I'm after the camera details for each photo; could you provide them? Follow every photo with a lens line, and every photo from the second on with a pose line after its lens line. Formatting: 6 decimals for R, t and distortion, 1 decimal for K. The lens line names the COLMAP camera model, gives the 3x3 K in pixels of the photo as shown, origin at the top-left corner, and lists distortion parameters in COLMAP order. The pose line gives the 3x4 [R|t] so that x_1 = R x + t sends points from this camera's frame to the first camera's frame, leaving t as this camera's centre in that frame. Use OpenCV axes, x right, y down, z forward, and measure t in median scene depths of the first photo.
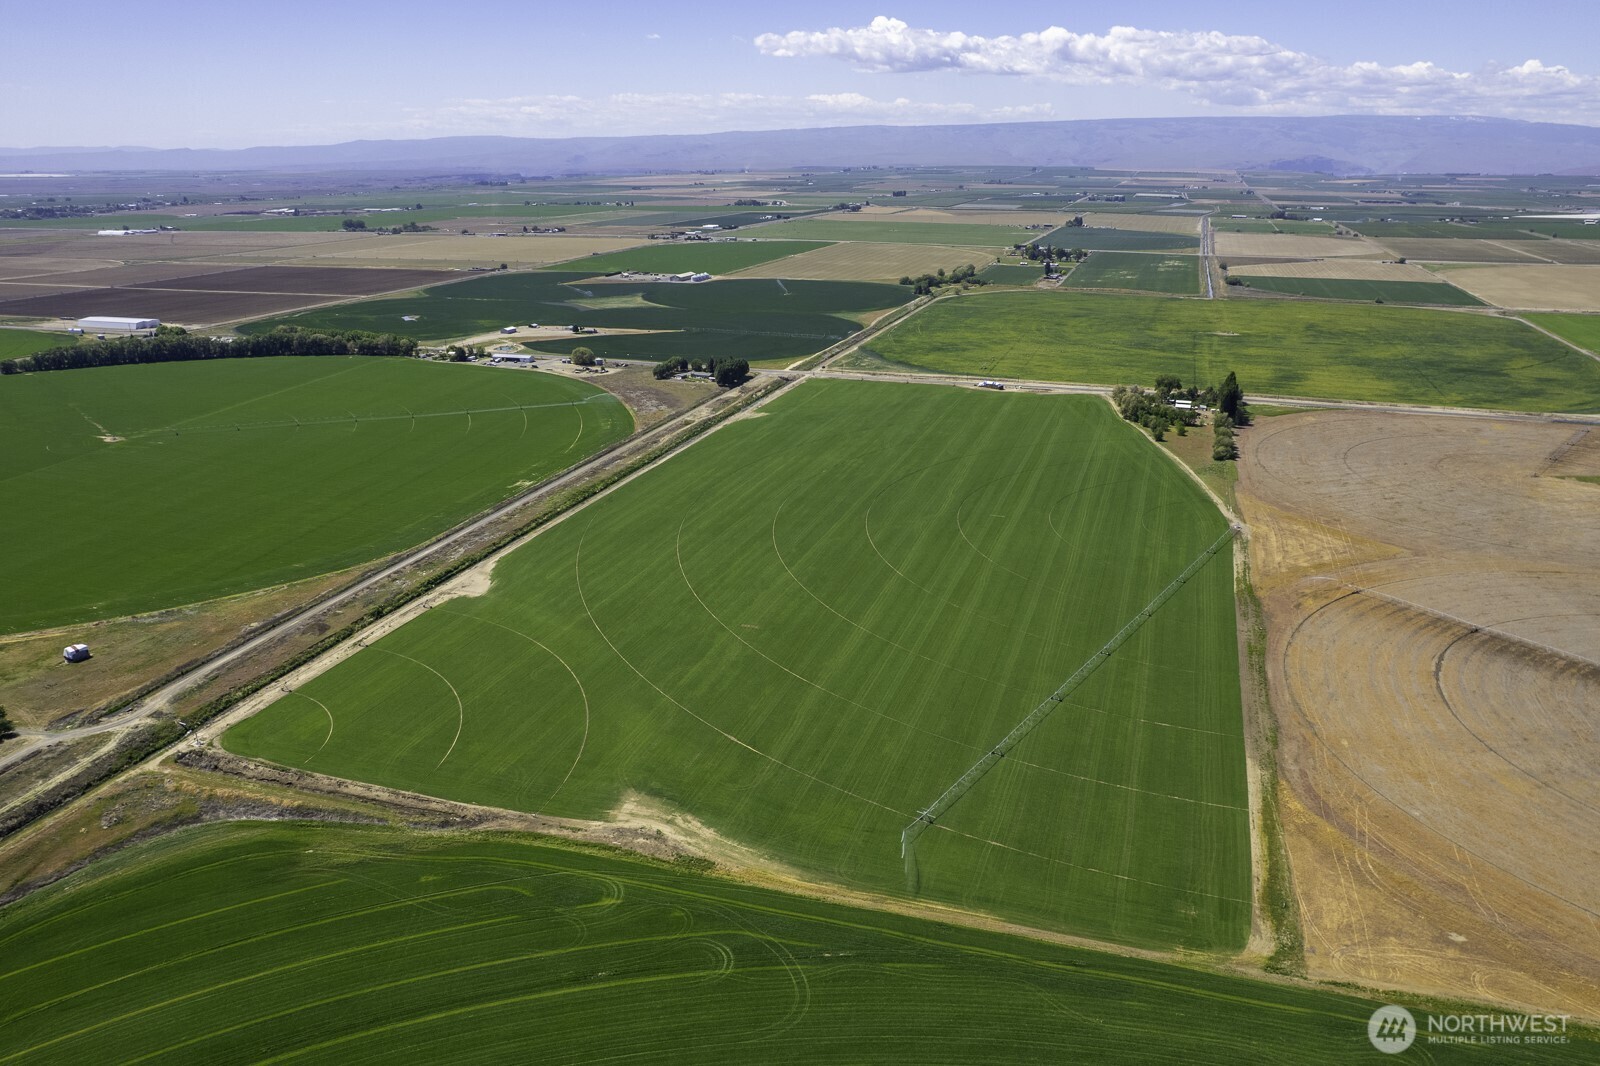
lens RADIAL K [[1182.6, 0, 816.6], [0, 1182.6, 558.4], [0, 0, 1]] dist [-0.074070, 0.055207]
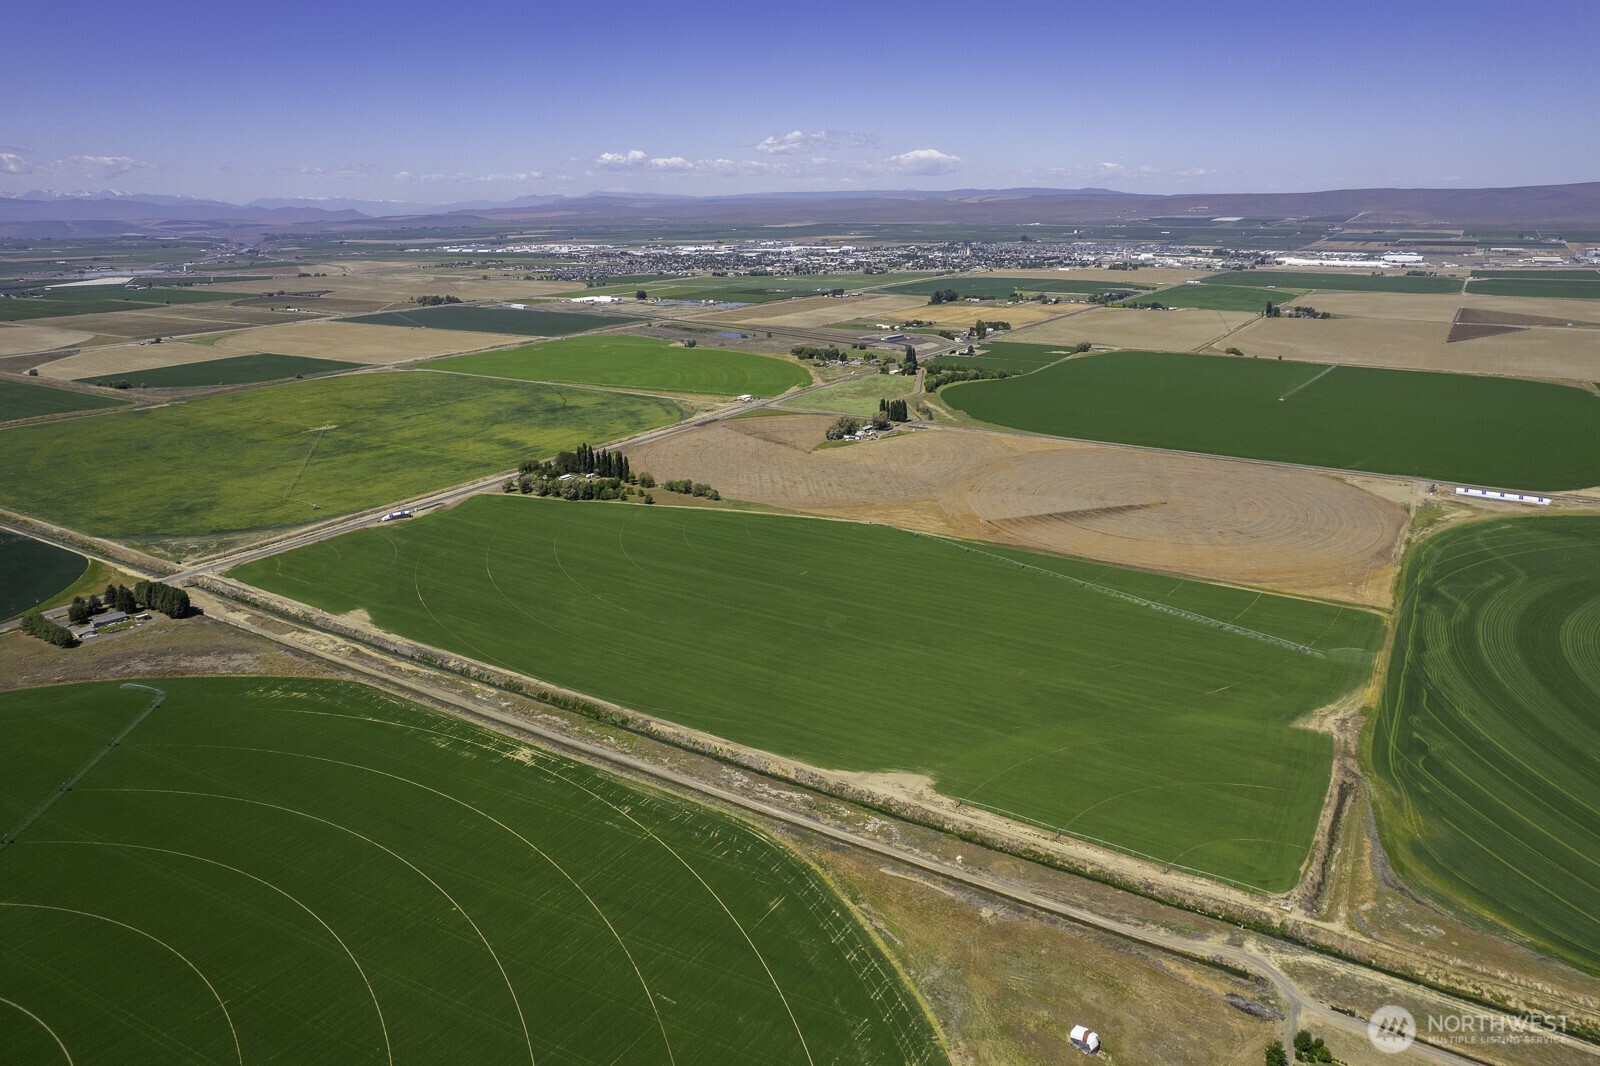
lens RADIAL K [[1065.6, 0, 809.8], [0, 1065.6, 509.8], [0, 0, 1]] dist [-0.073728, 0.053341]
pose [[0.247025, -0.274162, 0.929416, -0.783226], [0.325642, 0.926846, 0.186853, -0.274305], [-0.912653, 0.256500, 0.318232, 0.545088]]
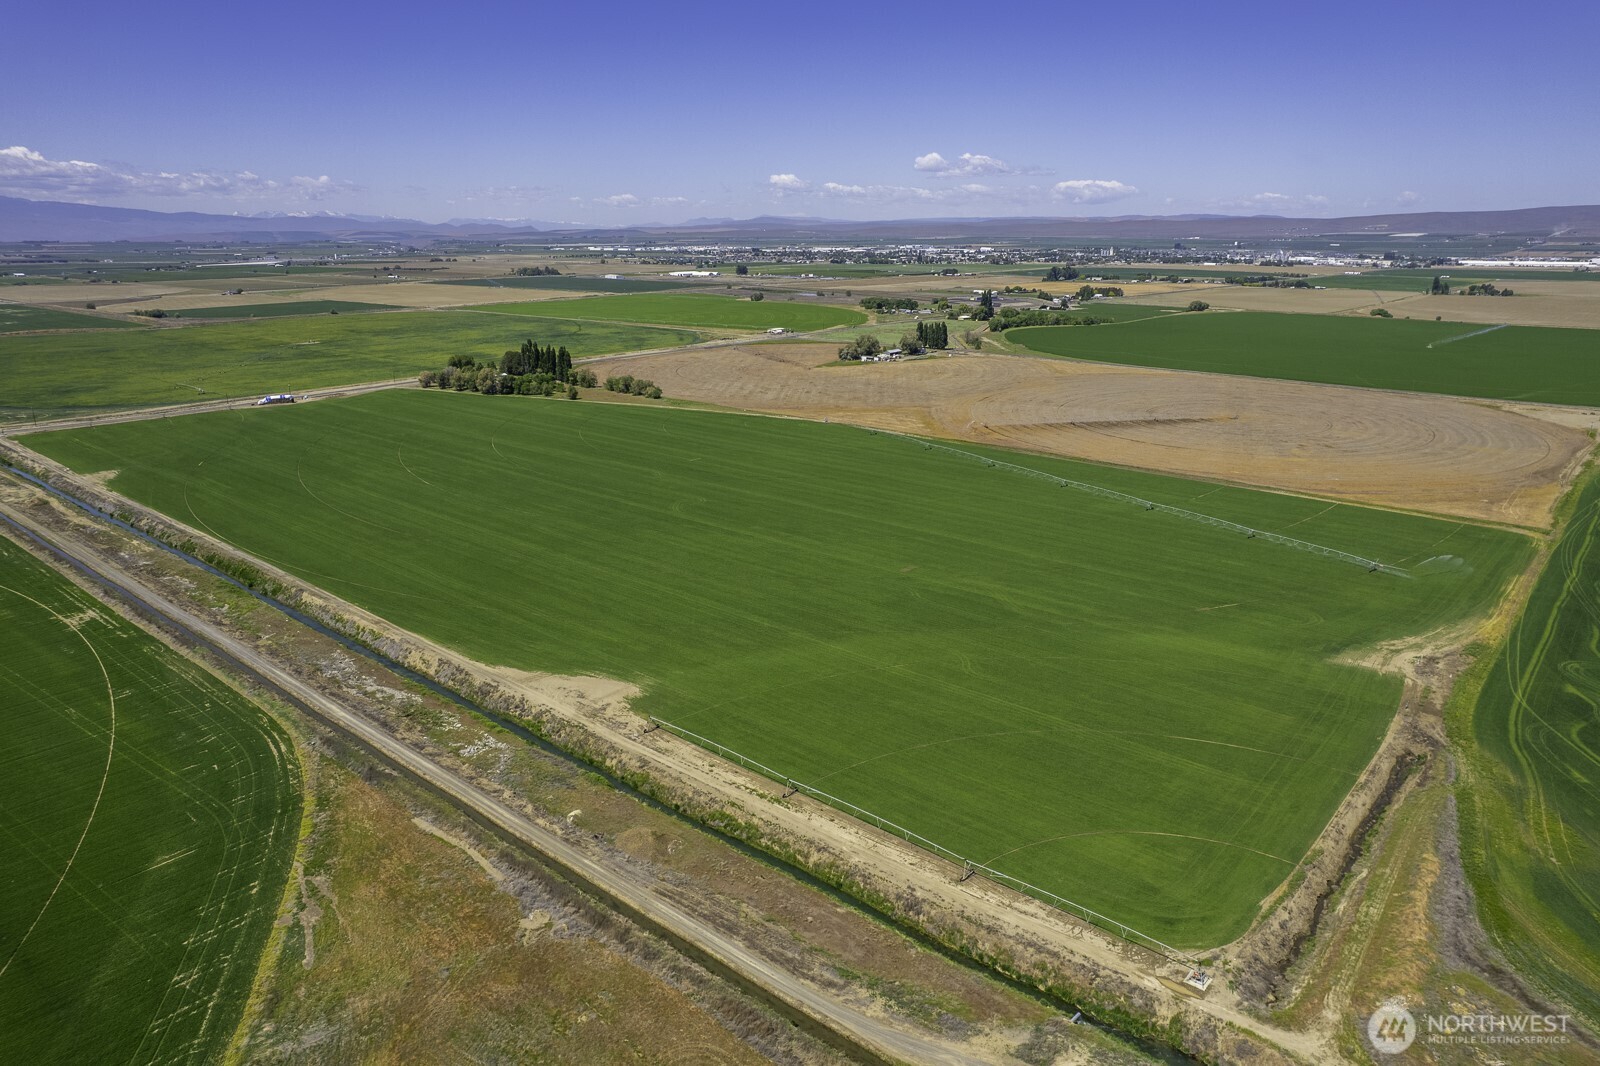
lens RADIAL K [[1050.8, 0, 813.4], [0, 1050.8, 512.2], [0, 0, 1]] dist [-0.079339, 0.069662]
pose [[0.388538, -0.242651, 0.888909, -0.497718], [0.305905, 0.943957, 0.123968, -0.063027], [-0.869172, 0.223756, 0.440991, 0.495827]]
